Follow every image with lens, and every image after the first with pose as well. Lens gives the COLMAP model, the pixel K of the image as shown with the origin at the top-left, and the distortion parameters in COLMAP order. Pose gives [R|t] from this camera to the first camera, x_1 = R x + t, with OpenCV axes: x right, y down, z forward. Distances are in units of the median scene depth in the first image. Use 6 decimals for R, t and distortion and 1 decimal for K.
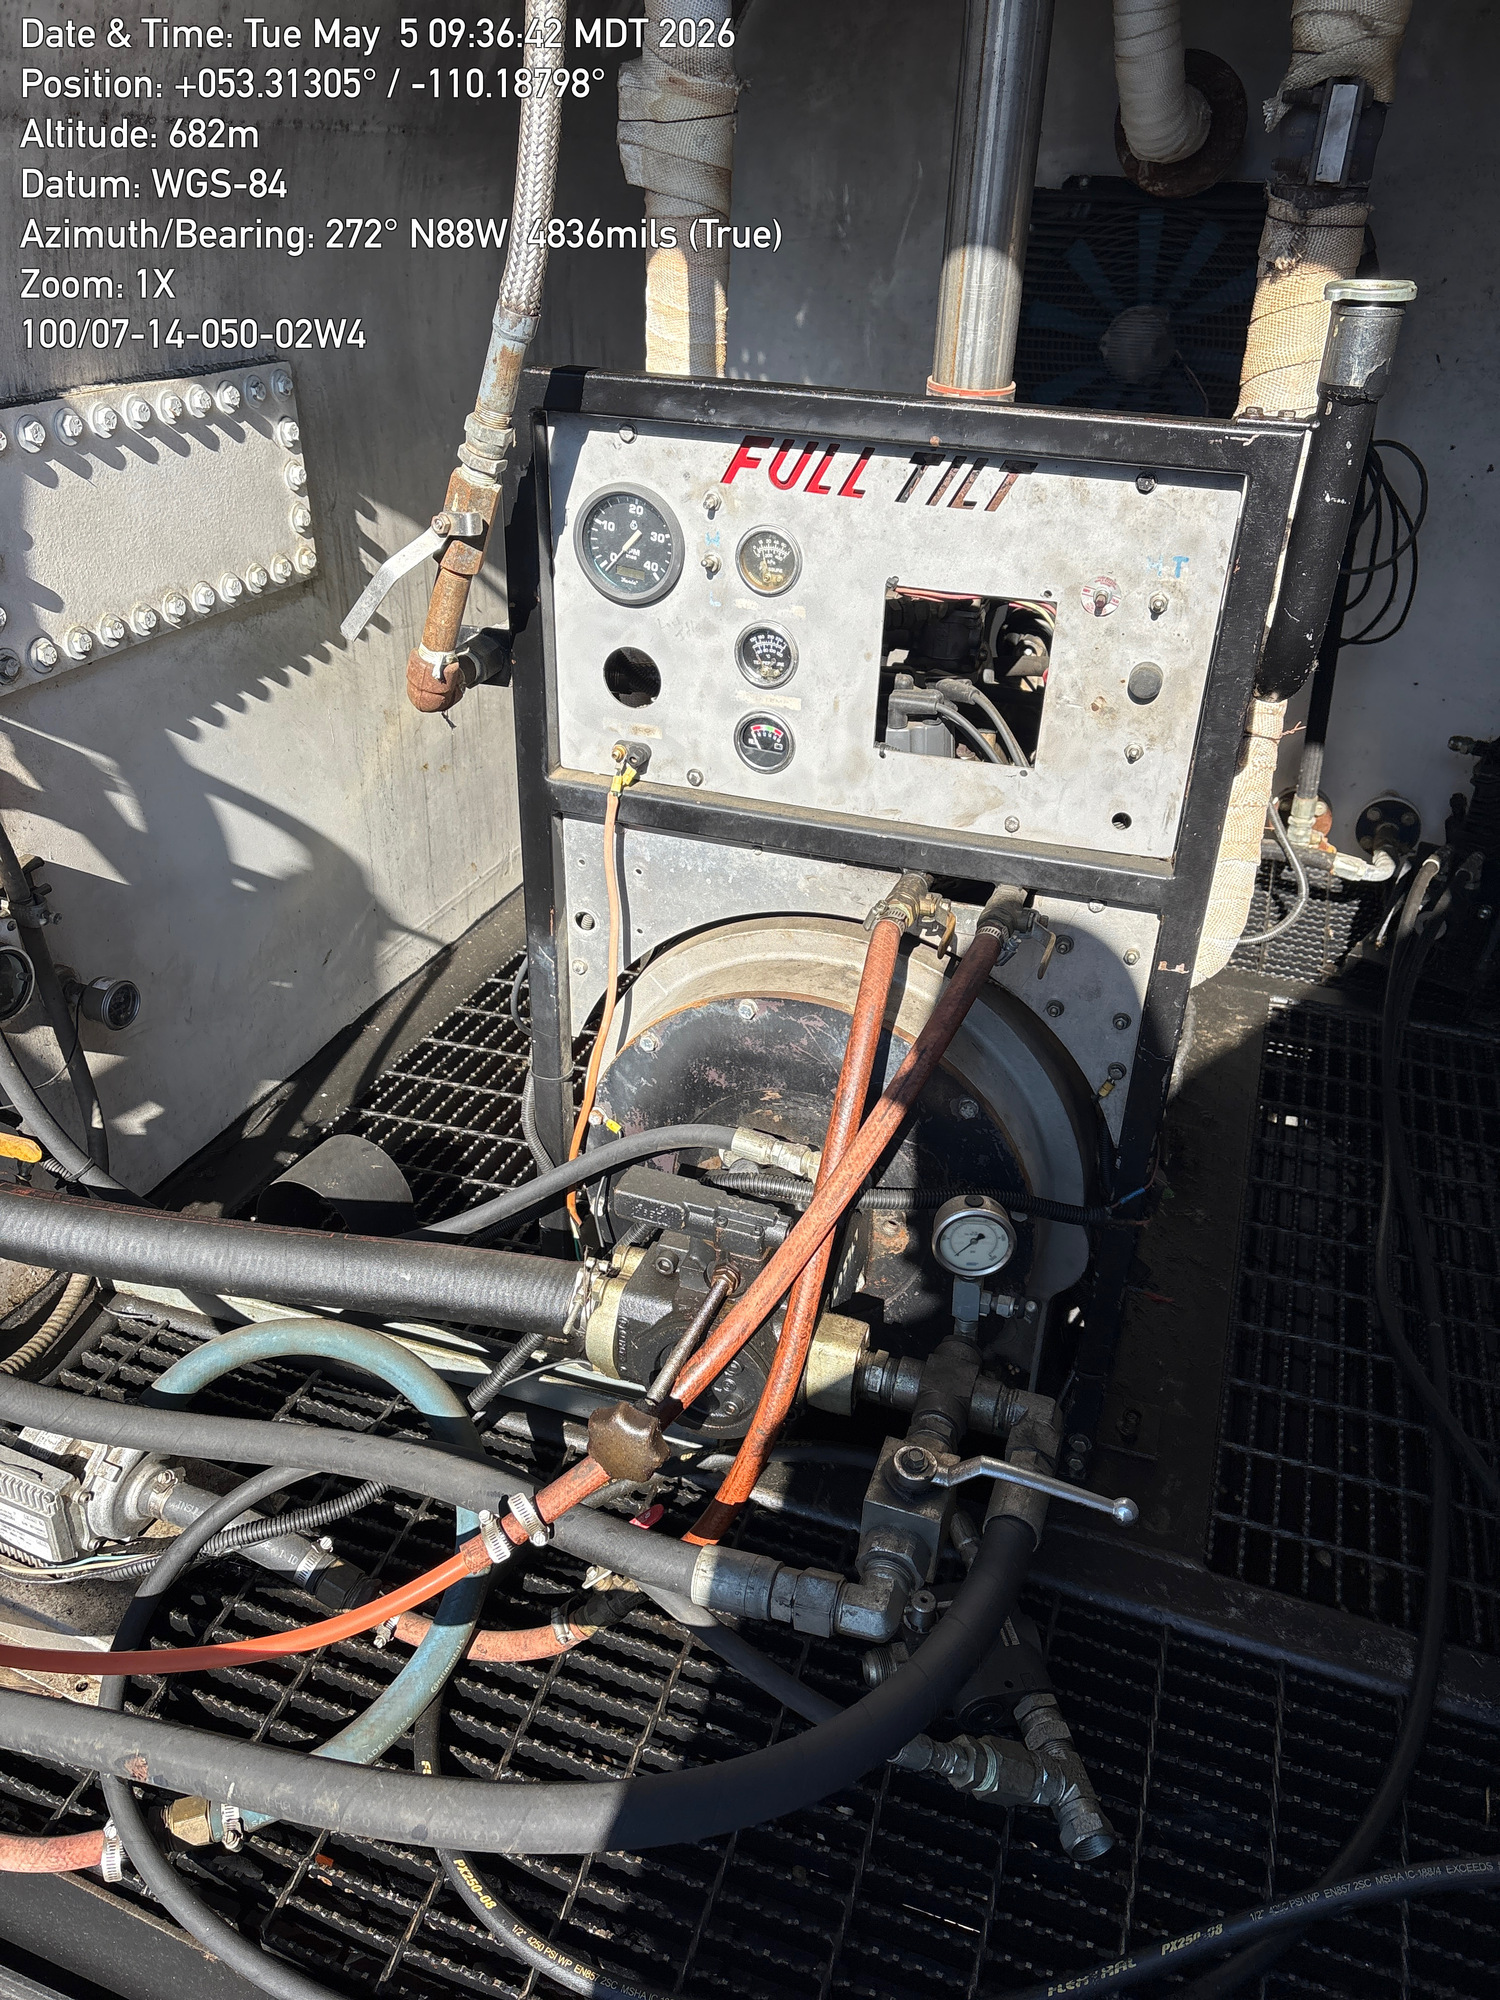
lens RADIAL K [[1483.5, 0, 754.1], [0, 1483.5, 1019.2], [0, 0, 1]] dist [0.051644, -0.076822]
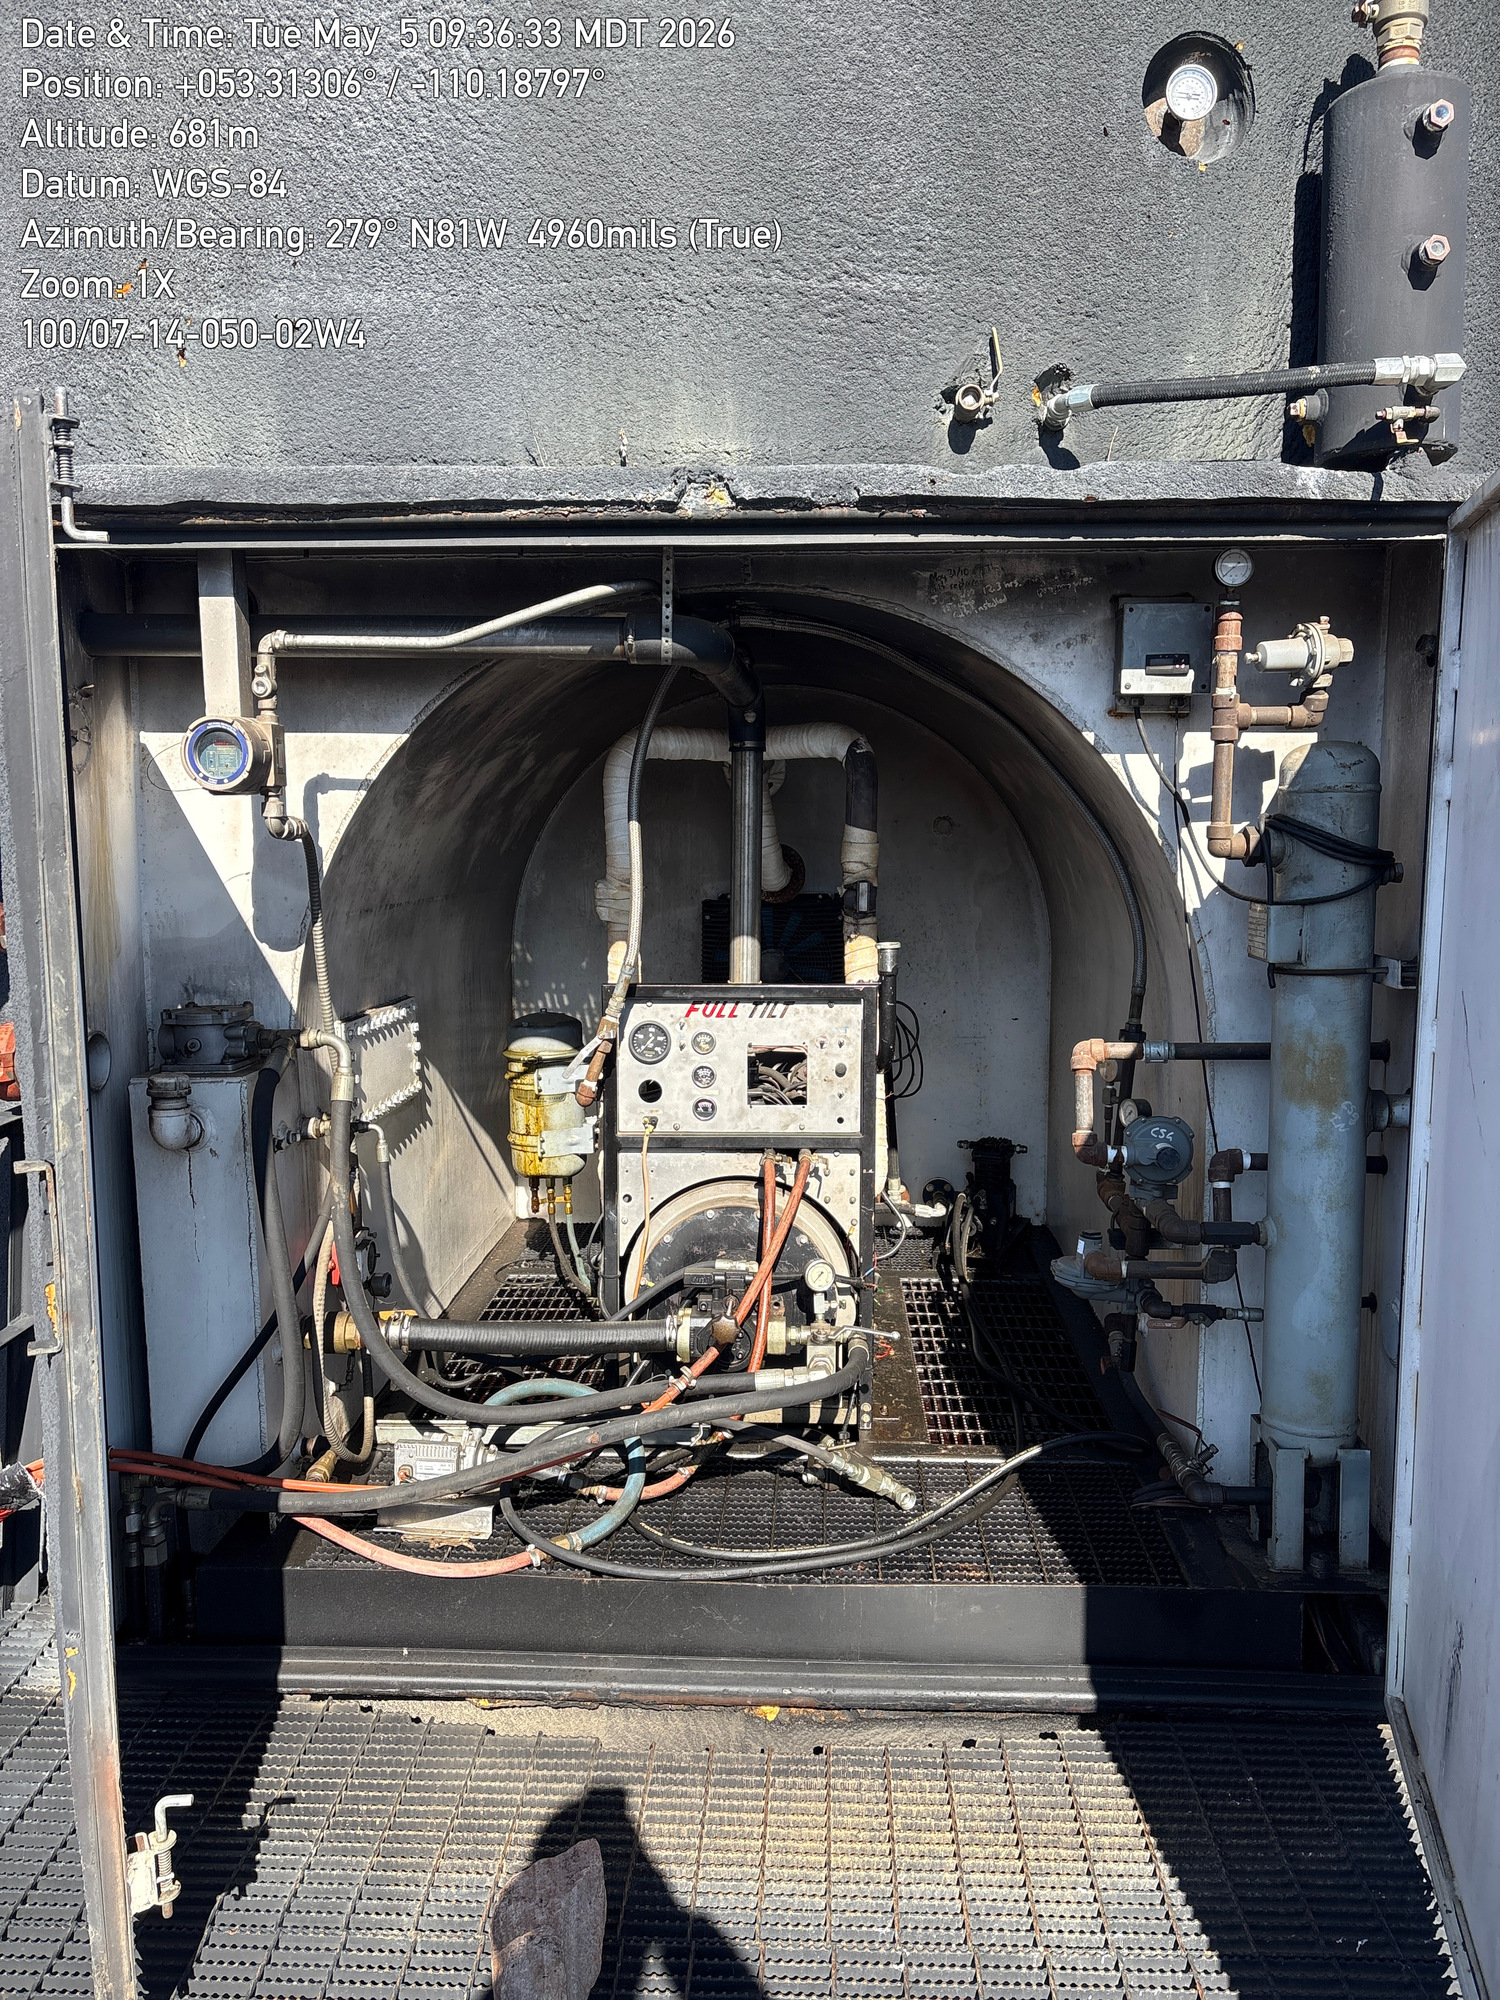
lens RADIAL K [[1483.5, 0, 754.1], [0, 1483.5, 1019.2], [0, 0, 1]] dist [0.051644, -0.076822]
pose [[0.955163, -0.070851, 0.287477, -0.663407], [0.176454, 0.915896, -0.360552, 0.639400], [-0.237754, 0.395113, 0.887333, -1.431692]]
